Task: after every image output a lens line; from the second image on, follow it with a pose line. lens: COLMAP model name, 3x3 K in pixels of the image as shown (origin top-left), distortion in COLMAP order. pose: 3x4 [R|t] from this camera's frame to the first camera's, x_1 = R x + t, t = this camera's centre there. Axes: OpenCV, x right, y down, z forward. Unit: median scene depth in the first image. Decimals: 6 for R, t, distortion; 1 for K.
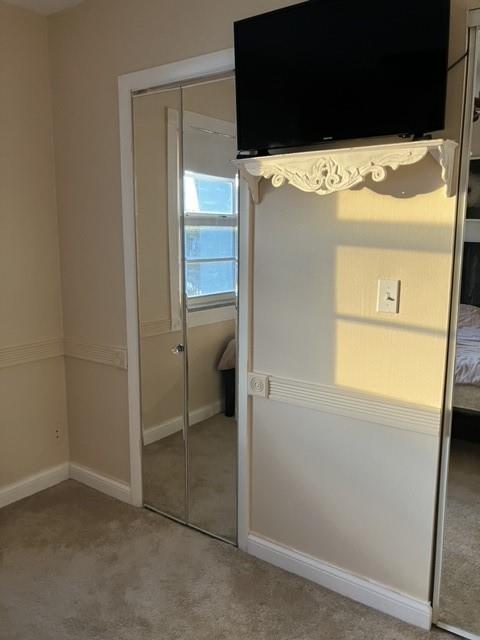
lens RADIAL K [[526.5, 0, 233.4], [0, 526.5, 324.4], [0, 0, 1]] dist [0.043138, -0.063420]
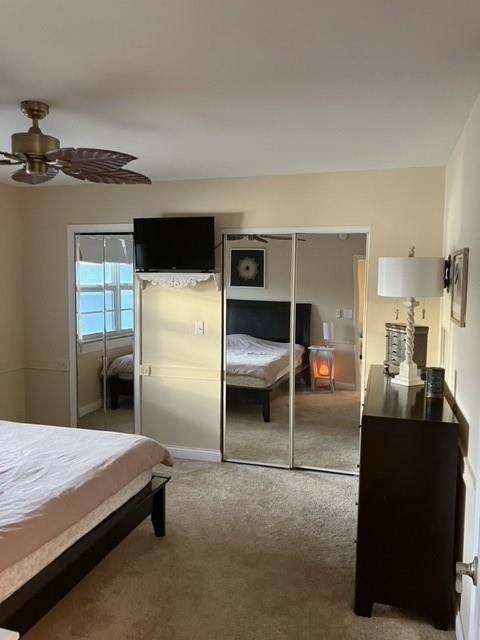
lens RADIAL K [[526.5, 0, 238.1], [0, 526.5, 323.9], [0, 0, 1]] dist [0.043138, -0.063420]
pose [[0.934971, -0.019942, 0.354163, -0.450317], [0.051110, 0.995574, -0.078869, 0.142809], [-0.351022, 0.091842, 0.931852, -1.498788]]
